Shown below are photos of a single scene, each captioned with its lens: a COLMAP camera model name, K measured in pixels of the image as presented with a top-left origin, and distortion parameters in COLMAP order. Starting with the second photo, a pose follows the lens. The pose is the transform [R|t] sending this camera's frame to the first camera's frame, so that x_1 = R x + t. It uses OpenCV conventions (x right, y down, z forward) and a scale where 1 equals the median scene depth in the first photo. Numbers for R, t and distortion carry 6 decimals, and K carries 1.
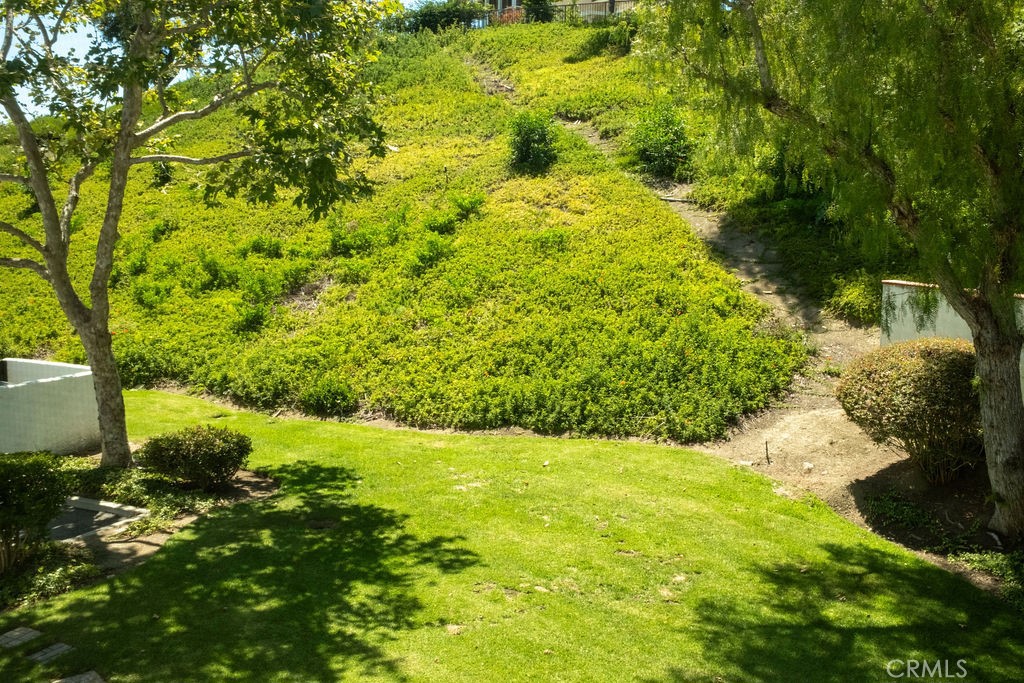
lens RADIAL K [[1055.5, 0, 502.3], [0, 1055.5, 355.6], [0, 0, 1]] dist [-0.043704, 0.131676]
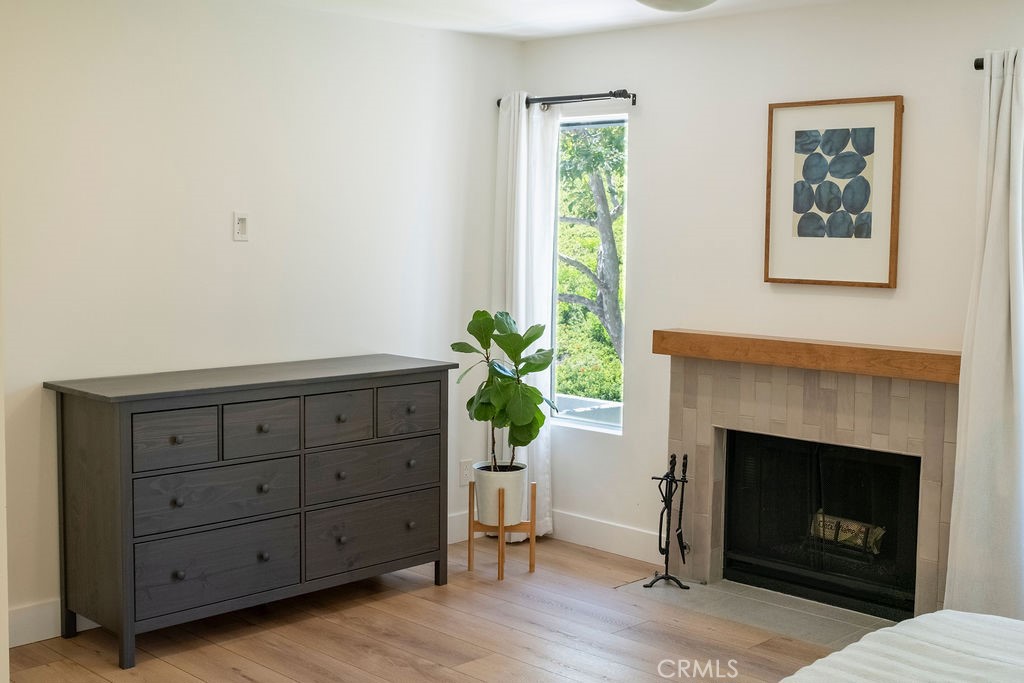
lens RADIAL K [[1257.7, 0, 512.5], [0, 1257.7, 330.8], [0, 0, 1]] dist [-0.025726, -0.016408]
pose [[0.955164, 0.030538, -0.294498, -0.104322], [-0.049275, 0.997191, -0.056413, 0.014913], [0.291948, 0.068395, 0.953986, -0.181812]]
